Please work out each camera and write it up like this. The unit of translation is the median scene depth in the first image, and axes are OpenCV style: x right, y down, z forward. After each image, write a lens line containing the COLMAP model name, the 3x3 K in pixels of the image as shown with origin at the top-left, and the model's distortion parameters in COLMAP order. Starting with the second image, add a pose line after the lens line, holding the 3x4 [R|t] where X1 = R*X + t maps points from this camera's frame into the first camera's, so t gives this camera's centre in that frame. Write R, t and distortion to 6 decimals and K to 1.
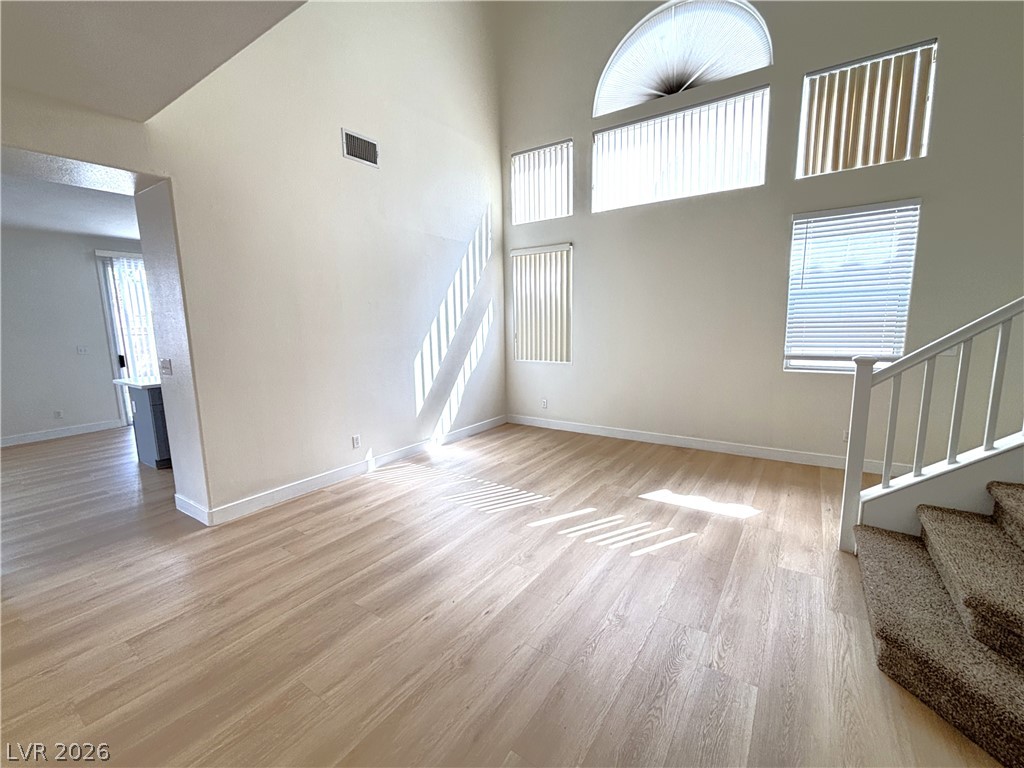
lens RADIAL K [[433.6, 0, 512.0], [0, 433.6, 384.0], [0, 0, 1]] dist [0.001013, -0.000256]
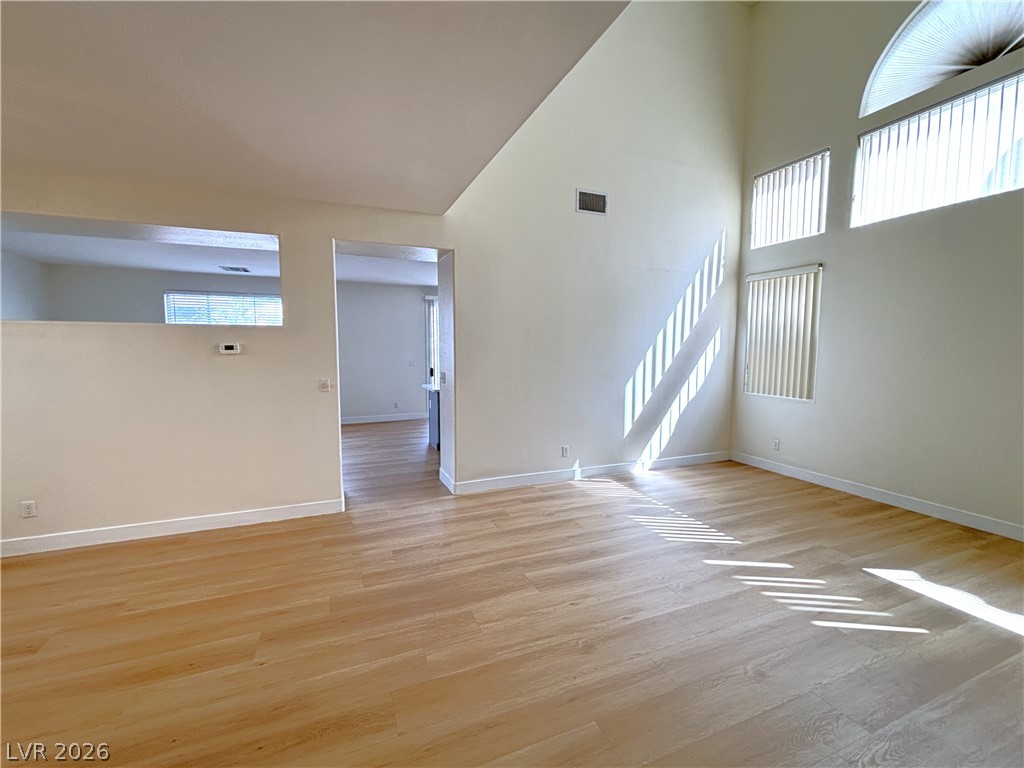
lens RADIAL K [[433.6, 0, 512.0], [0, 433.6, 384.0], [0, 0, 1]] dist [0.001013, -0.000256]
pose [[0.834560, 0.067621, -0.546751, 0.136307], [-0.099630, 0.994600, -0.029065, 0.001870], [0.541833, 0.078729, 0.836790, -0.055440]]
